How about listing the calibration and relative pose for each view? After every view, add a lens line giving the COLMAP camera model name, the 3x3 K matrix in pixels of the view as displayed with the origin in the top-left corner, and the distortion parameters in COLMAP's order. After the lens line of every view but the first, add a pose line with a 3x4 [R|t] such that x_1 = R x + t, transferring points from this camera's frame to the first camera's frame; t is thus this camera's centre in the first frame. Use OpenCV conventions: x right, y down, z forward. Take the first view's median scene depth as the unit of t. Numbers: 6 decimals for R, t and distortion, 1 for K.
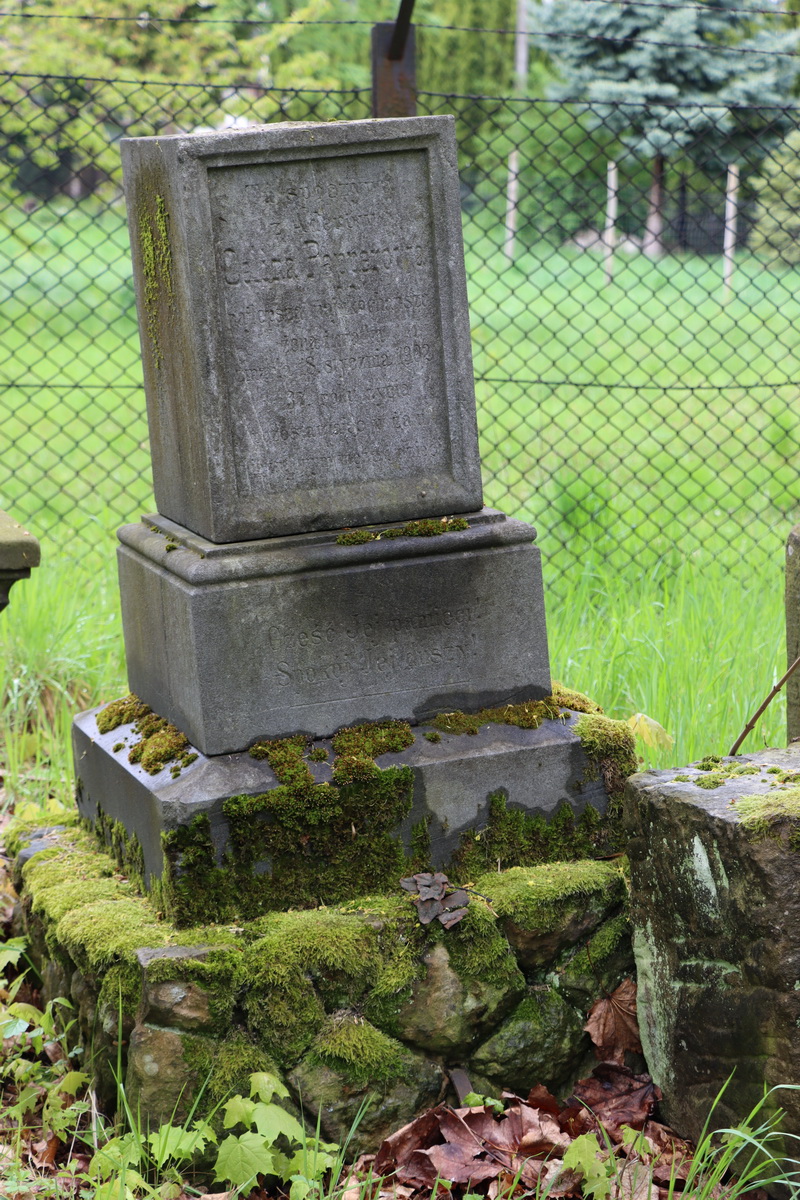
lens RADIAL K [[2872.5, 0, 400.0], [0, 2872.5, 600.0], [0, 0, 1]] dist [0.319602, 1.180284]
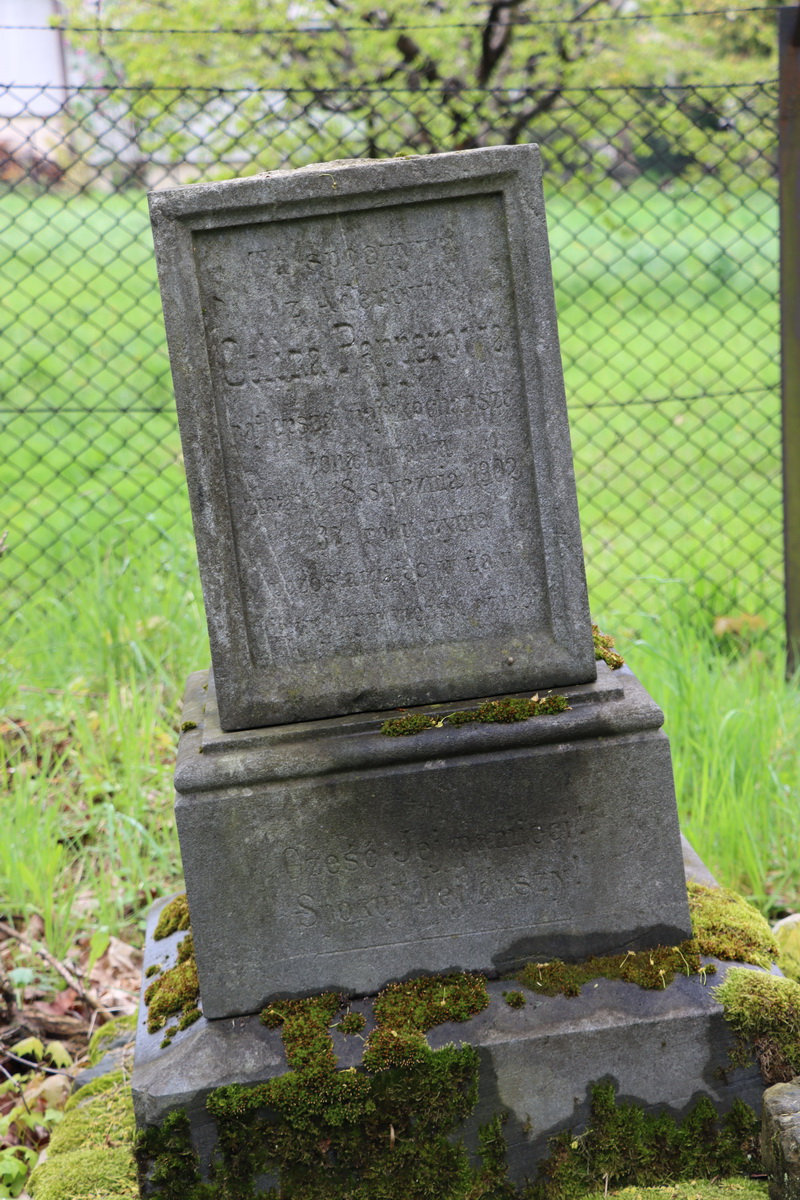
lens RADIAL K [[2494.2, 0, 400.0], [0, 2494.2, 600.0], [0, 0, 1]] dist [0.234291, 0.441846]
pose [[0.970944, 0.006002, -0.239233, 0.135237], [0.002221, 0.999416, 0.034087, -0.075350], [0.239298, -0.033628, 0.970364, 0.381630]]
